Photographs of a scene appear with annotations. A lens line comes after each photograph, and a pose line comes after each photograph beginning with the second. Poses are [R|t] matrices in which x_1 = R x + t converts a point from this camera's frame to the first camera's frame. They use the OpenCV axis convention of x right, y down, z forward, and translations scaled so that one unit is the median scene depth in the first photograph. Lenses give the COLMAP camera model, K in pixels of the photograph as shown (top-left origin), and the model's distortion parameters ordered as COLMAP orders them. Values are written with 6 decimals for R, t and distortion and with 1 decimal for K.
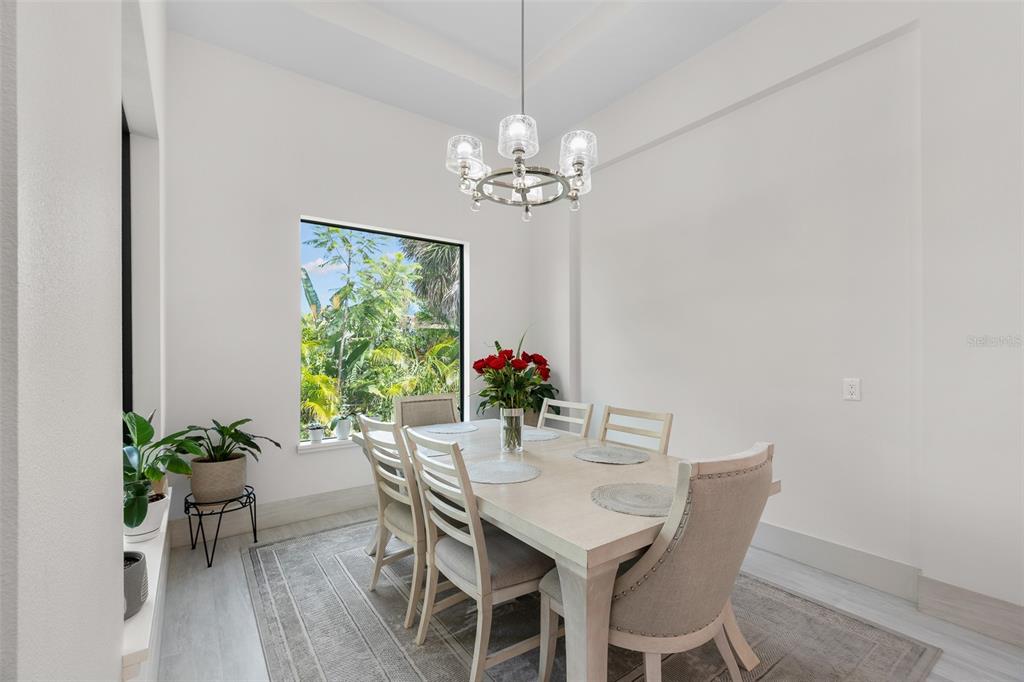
lens RADIAL K [[441.6, 0, 512.1], [0, 441.6, 347.1], [0, 0, 1]] dist [-0.000909, 0.000749]
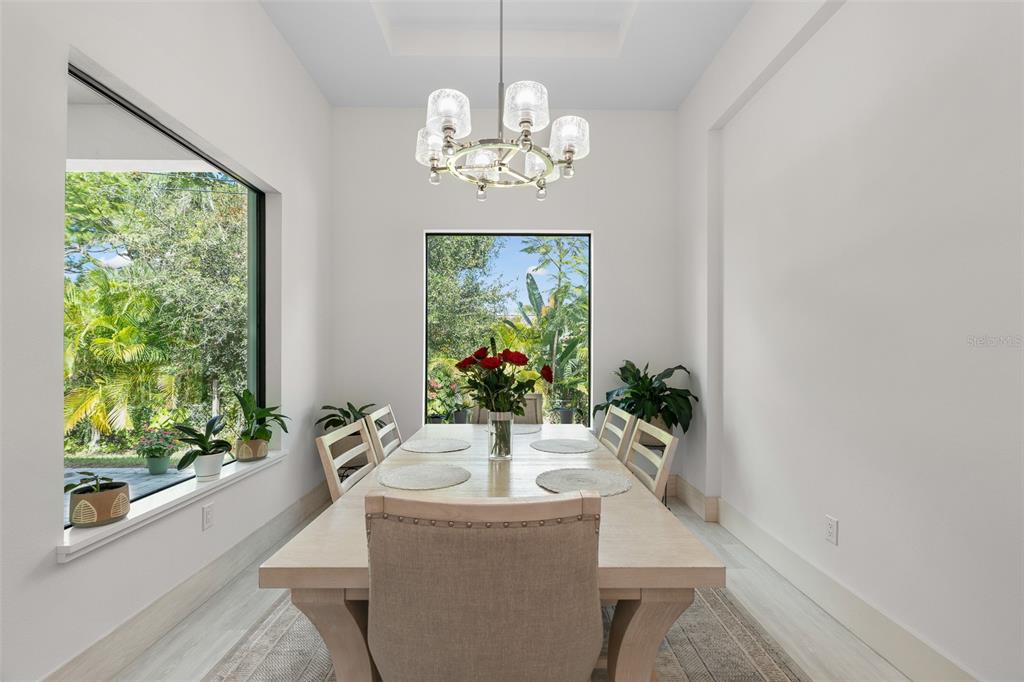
lens RADIAL K [[446.8, 0, 516.4], [0, 446.8, 347.4], [0, 0, 1]] dist [-0.000877, 0.000007]
pose [[0.816739, -0.001990, -0.577004, 0.420917], [0.005076, 0.999980, 0.003737, 0.002084], [0.576985, -0.005981, 0.816733, 0.205600]]
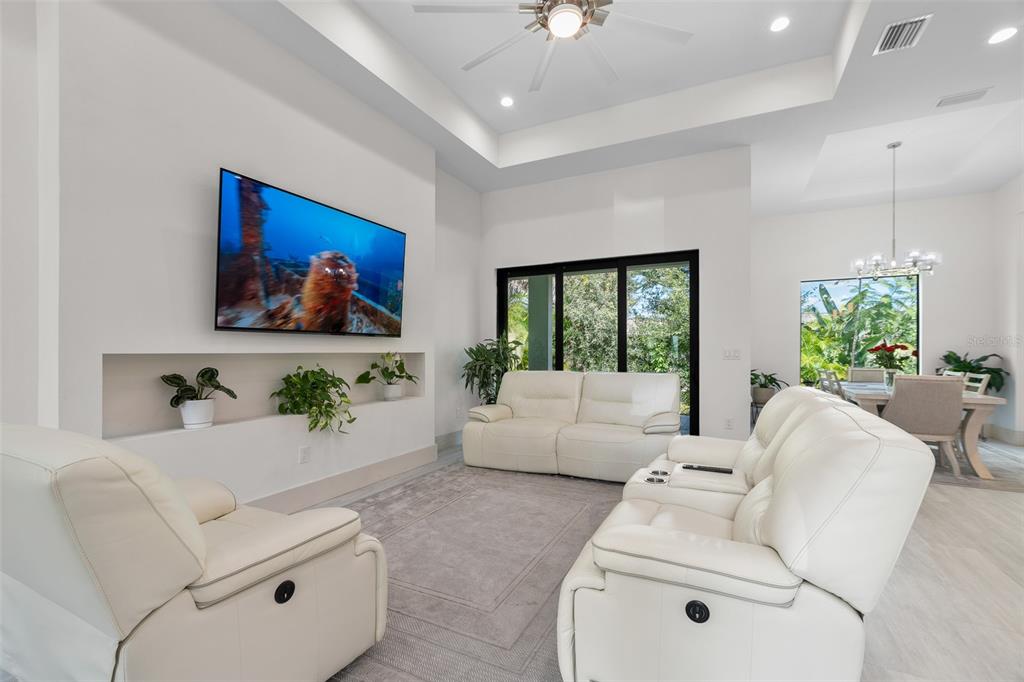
lens RADIAL K [[449.8, 0, 509.0], [0, 449.8, 350.3], [0, 0, 1]] dist [0.004800, 0.000359]
pose [[0.458438, 0.001993, -0.888724, 0.869753], [0.009807, 0.999925, 0.007302, 0.005660], [0.888672, -0.012064, 0.458384, -1.340998]]
